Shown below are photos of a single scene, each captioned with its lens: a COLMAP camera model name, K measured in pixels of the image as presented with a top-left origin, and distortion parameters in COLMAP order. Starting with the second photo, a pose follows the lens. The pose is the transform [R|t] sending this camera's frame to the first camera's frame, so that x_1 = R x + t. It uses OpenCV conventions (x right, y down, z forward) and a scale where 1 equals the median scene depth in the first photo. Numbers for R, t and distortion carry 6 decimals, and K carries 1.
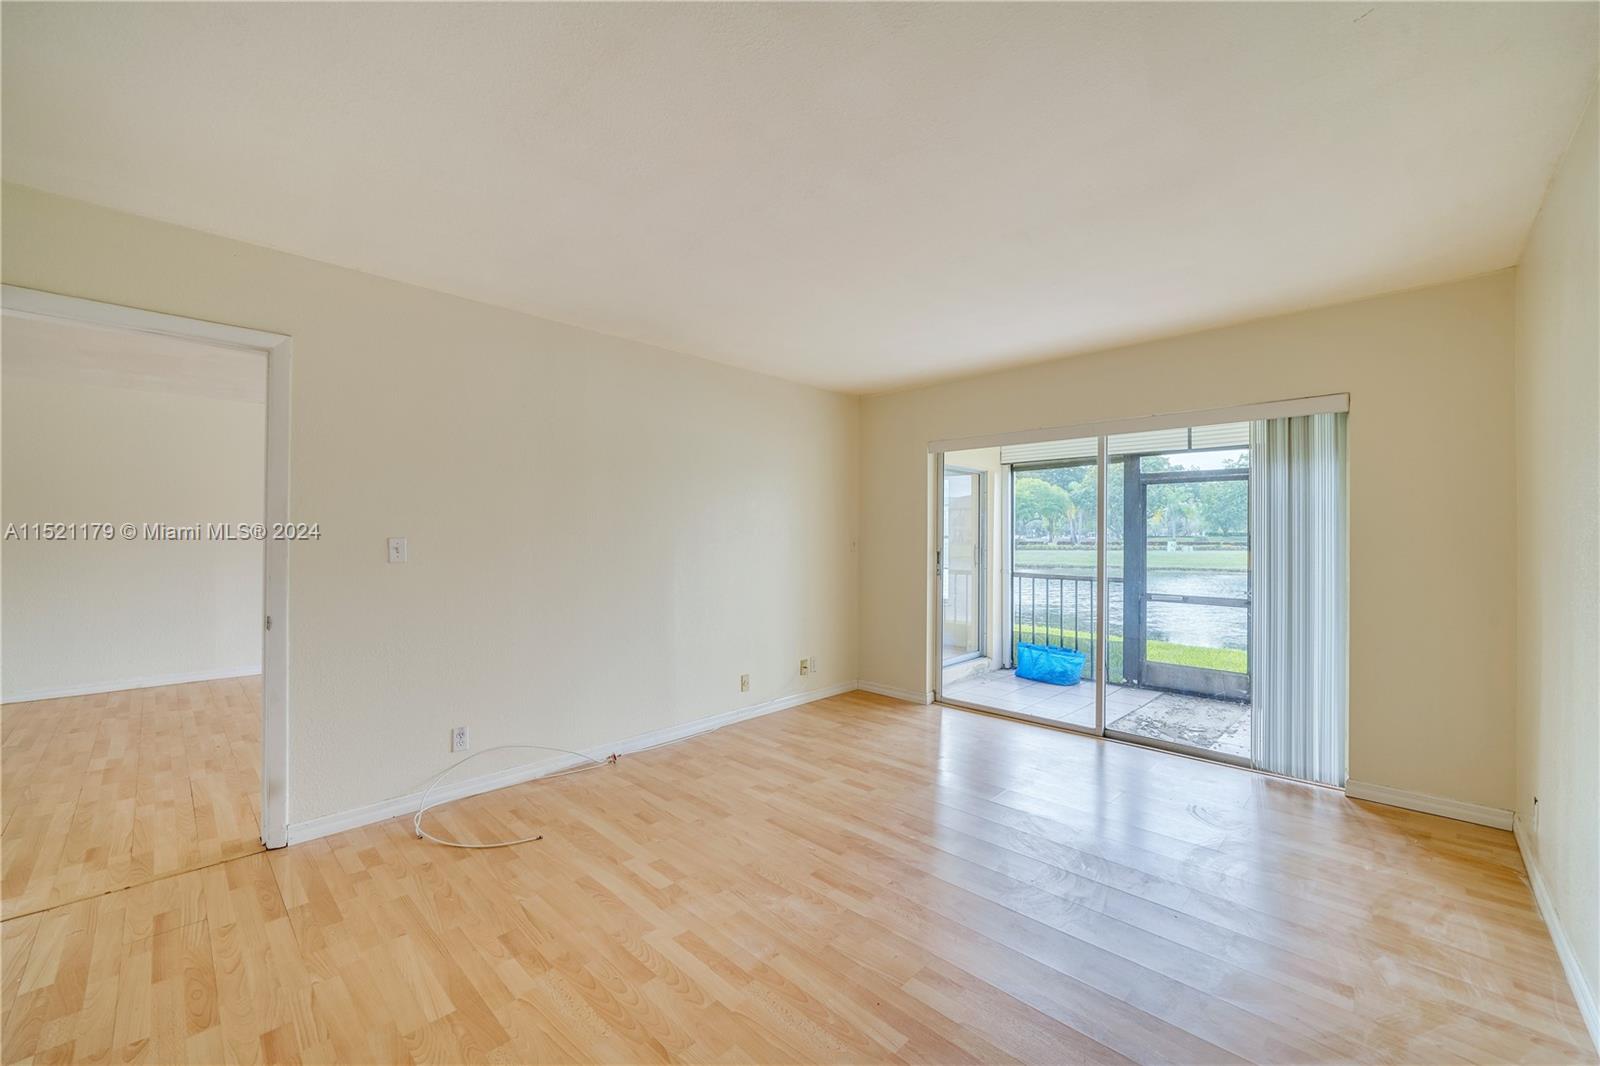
lens RADIAL K [[630.0, 0, 789.3], [0, 630.0, 535.5], [0, 0, 1]] dist [-0.007692, 0.000295]
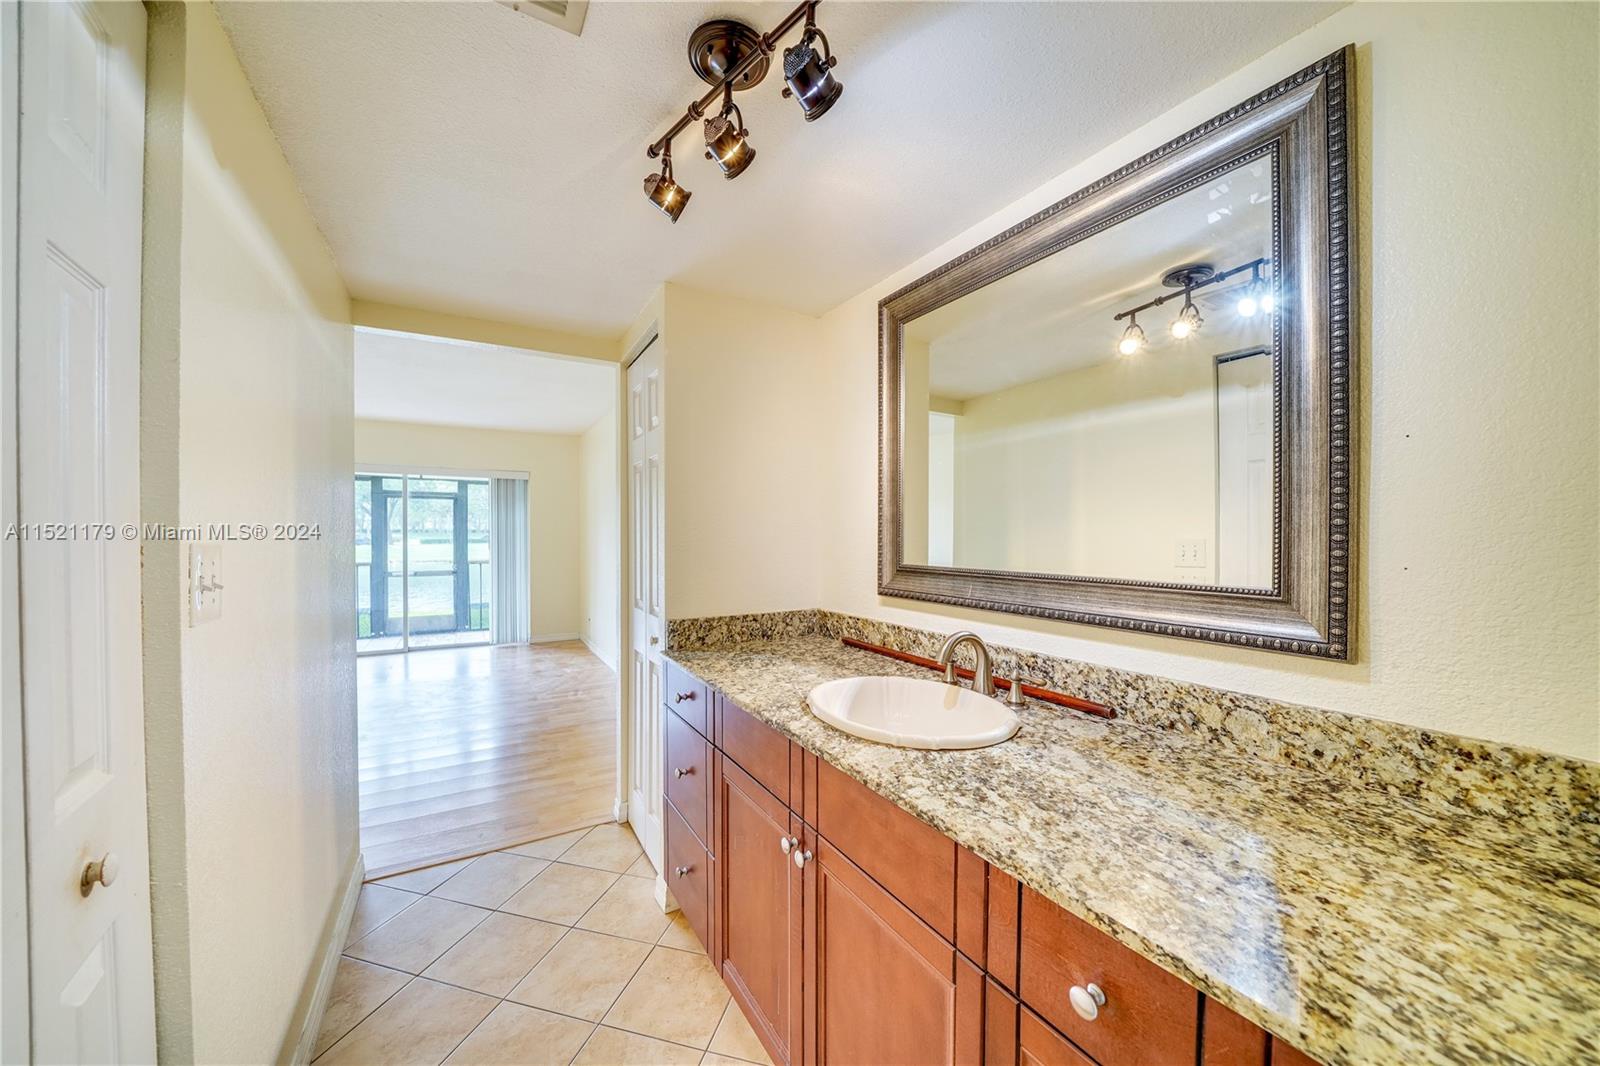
lens RADIAL K [[569.9, 0, 798.8], [0, 569.9, 540.0], [0, 0, 1]] dist [-0.015104, -0.000011]
pose [[0.254593, -0.010312, 0.966993, -0.779941], [-0.001046, 0.999940, 0.010939, 0.003617], [-0.967048, -0.003796, 0.254566, -0.450300]]
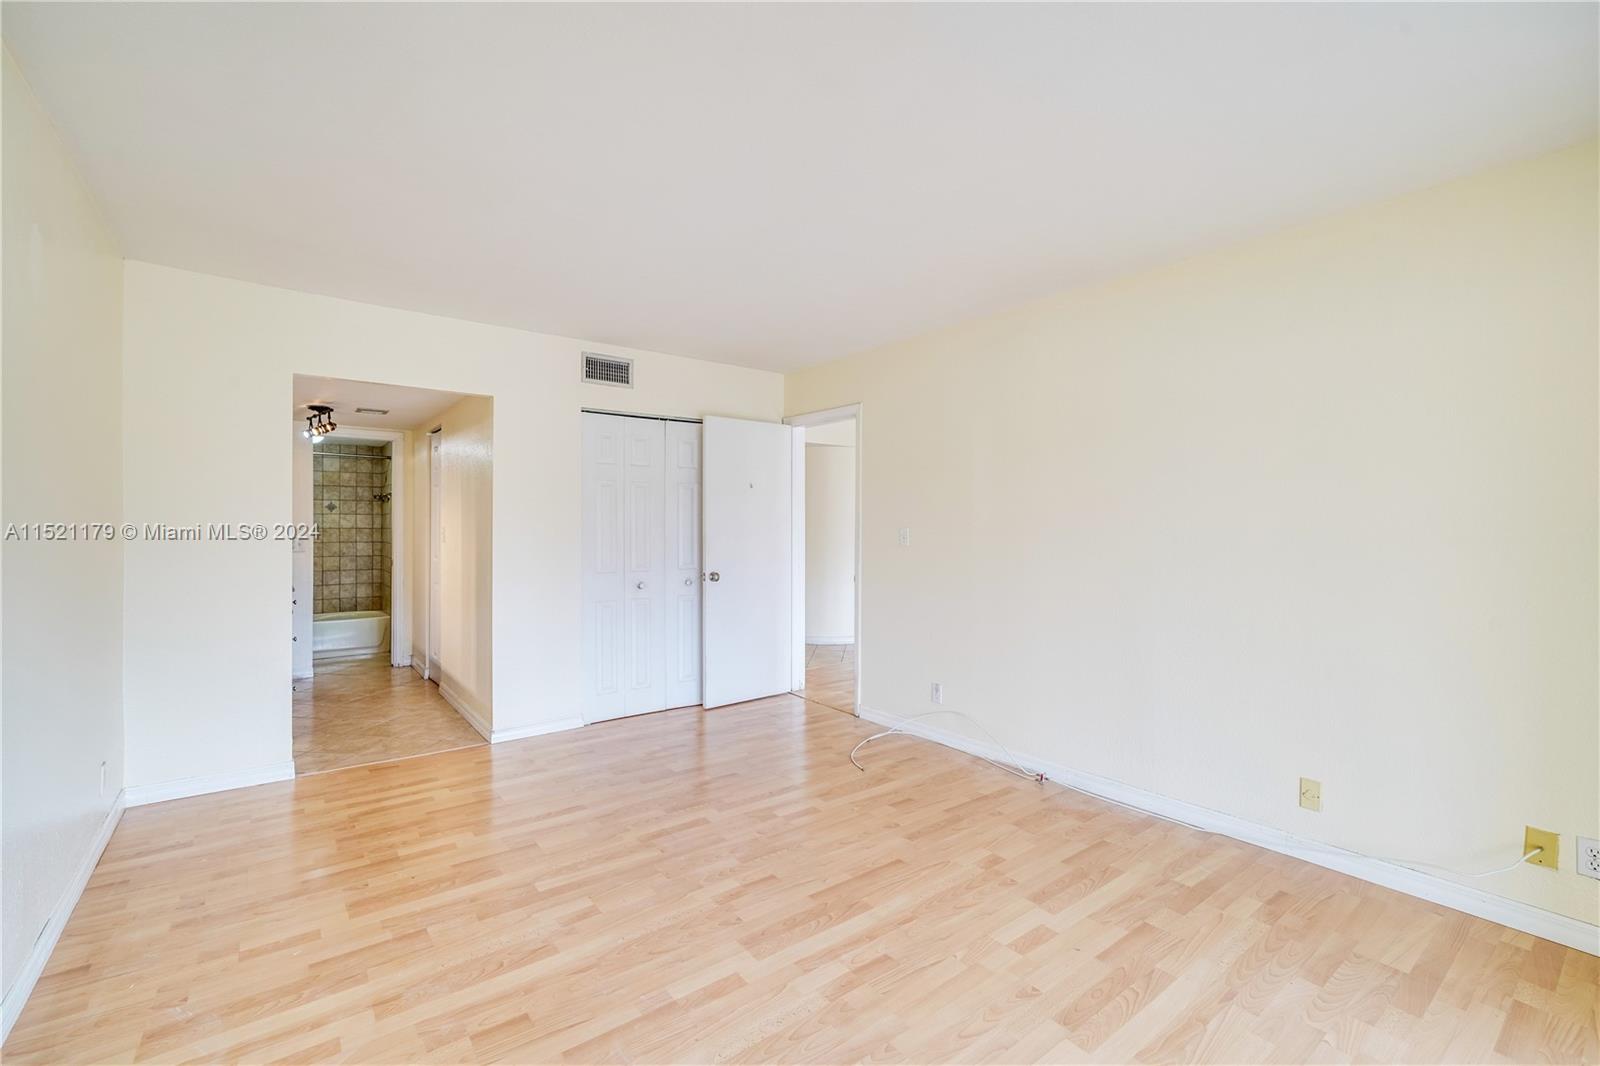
lens RADIAL K [[694.0, 0, 804.4], [0, 694.0, 519.5], [0, 0, 1]] dist [-0.003191, 0.000179]
pose [[-0.125778, -0.008846, -0.992019, 0.728891], [-0.003595, 0.999958, -0.008461, 0.000189], [0.992052, 0.002502, -0.125804, 0.787412]]
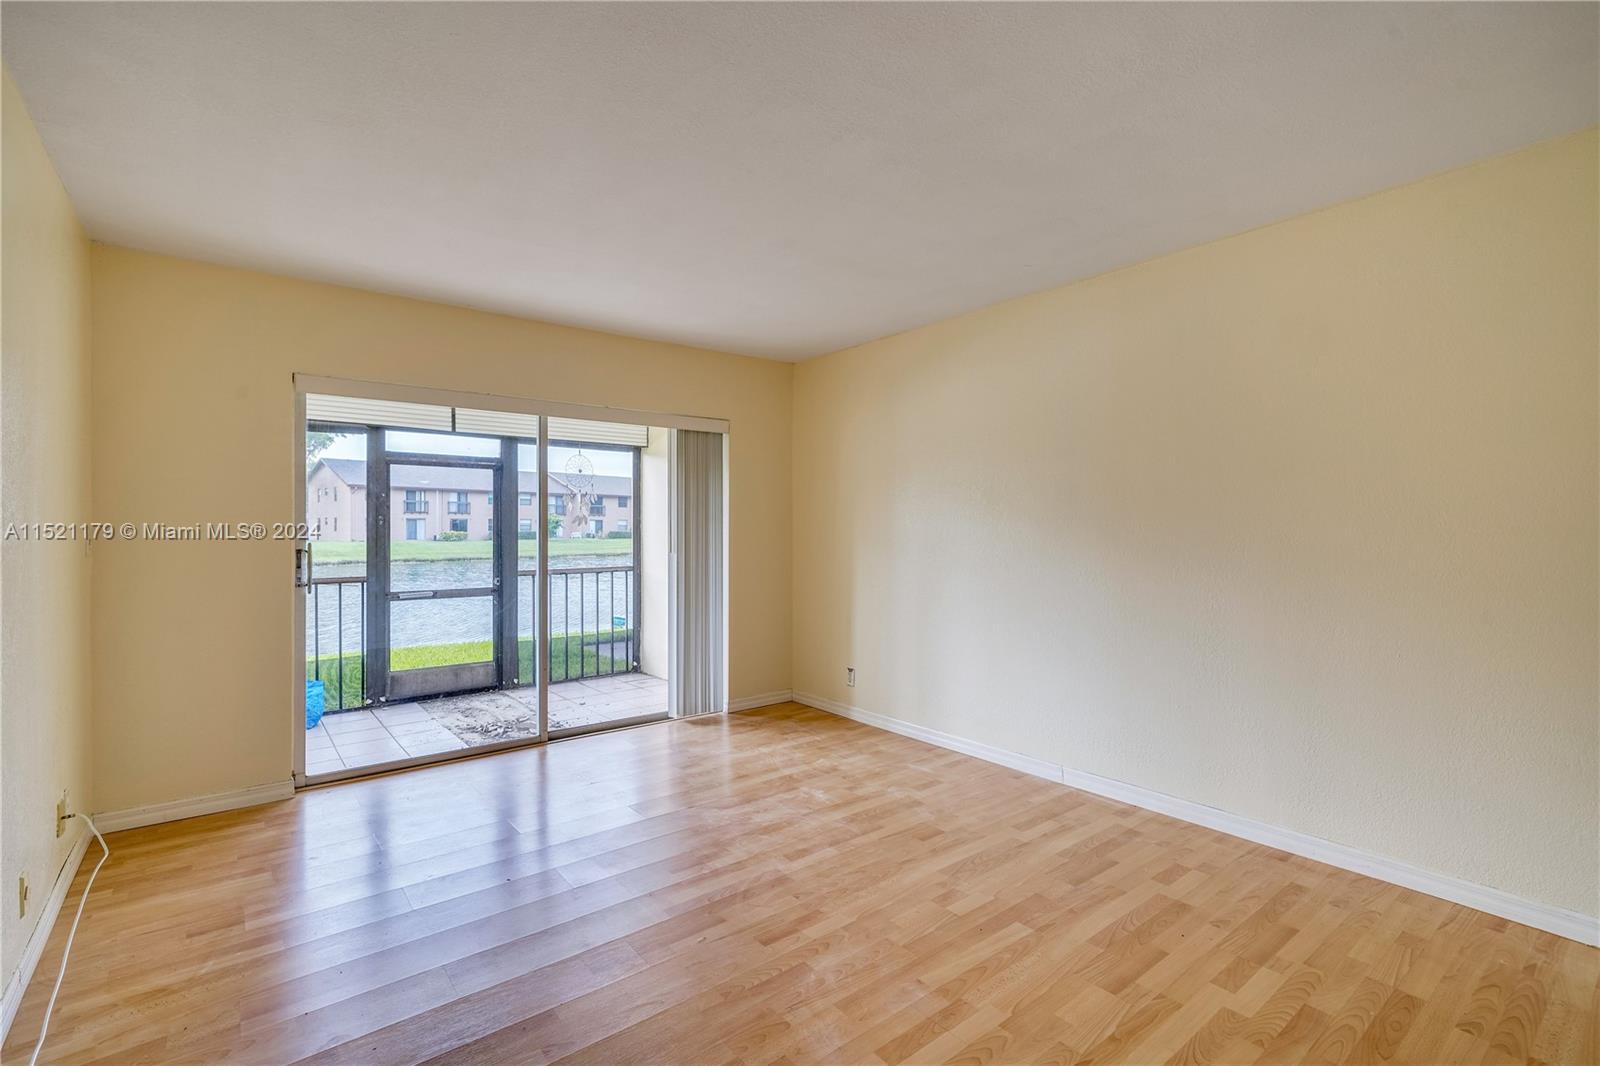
lens RADIAL K [[726.3, 0, 800.8], [0, 726.3, 554.7], [0, 0, 1]] dist [0.010992, 0.000903]
pose [[0.116984, -0.041091, 0.992283, -0.577037], [0.000174, 0.999145, 0.041354, 0.000142], [-0.993134, -0.004665, 0.116891, 0.564541]]
